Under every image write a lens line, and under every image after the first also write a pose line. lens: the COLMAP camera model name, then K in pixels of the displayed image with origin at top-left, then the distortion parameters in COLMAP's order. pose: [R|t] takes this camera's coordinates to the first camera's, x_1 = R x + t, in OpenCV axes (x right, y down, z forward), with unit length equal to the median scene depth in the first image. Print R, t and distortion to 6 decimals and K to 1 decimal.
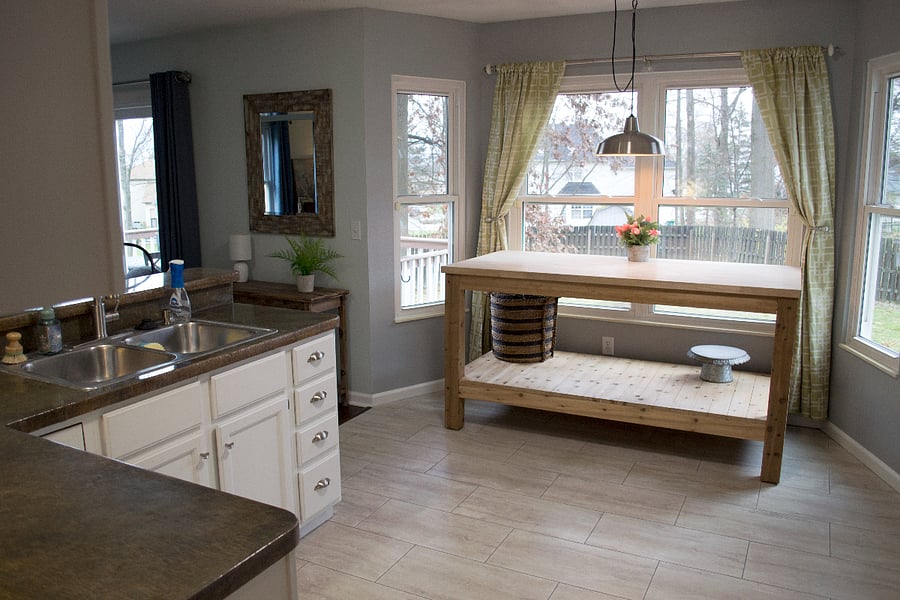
lens RADIAL K [[711.3, 0, 450.0], [0, 711.3, 300.0], [0, 0, 1]] dist [-0.085409, 0.007493]
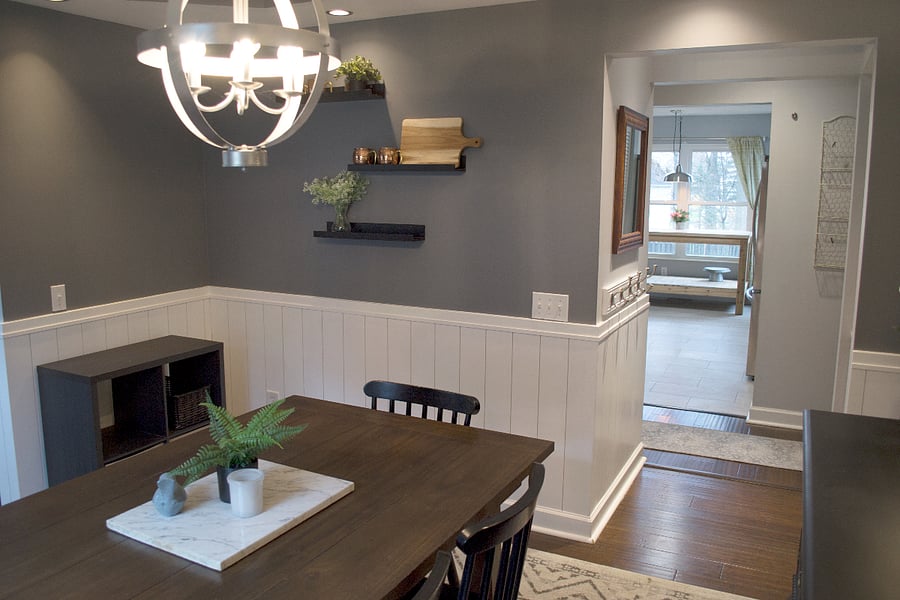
lens RADIAL K [[711.3, 0, 450.0], [0, 711.3, 300.0], [0, 0, 1]] dist [-0.085409, 0.007493]
pose [[0.999870, 0.006396, 0.014807, -0.530693], [-0.006081, 0.999755, -0.021278, 0.236896], [-0.014940, 0.021185, 0.999664, -1.299943]]
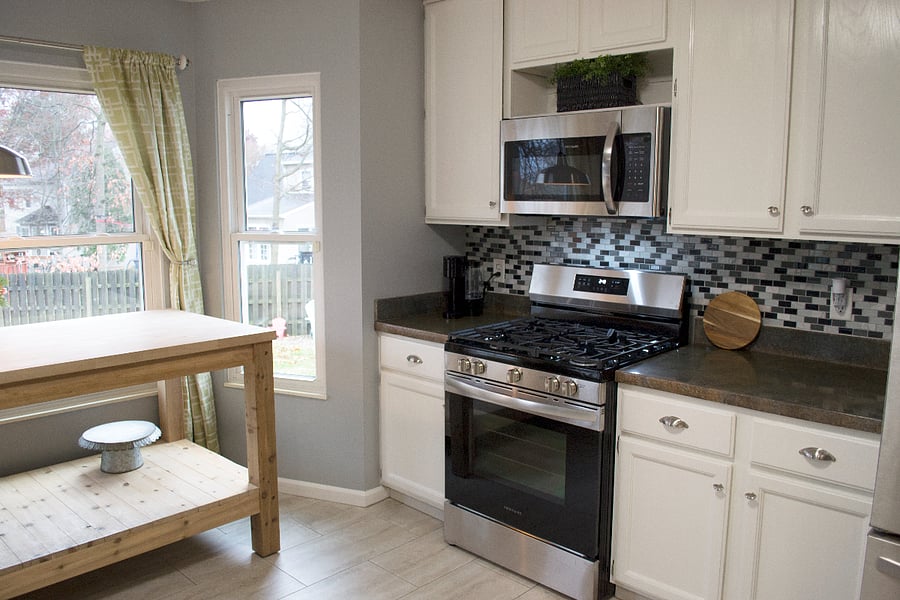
lens RADIAL K [[711.3, 0, 450.0], [0, 711.3, 300.0], [0, 0, 1]] dist [-0.085409, 0.007493]
pose [[0.281405, -0.127199, 0.951121, -0.235448], [0.170172, 0.982080, 0.080991, -0.072027], [-0.944379, 0.139063, 0.298008, 0.424548]]
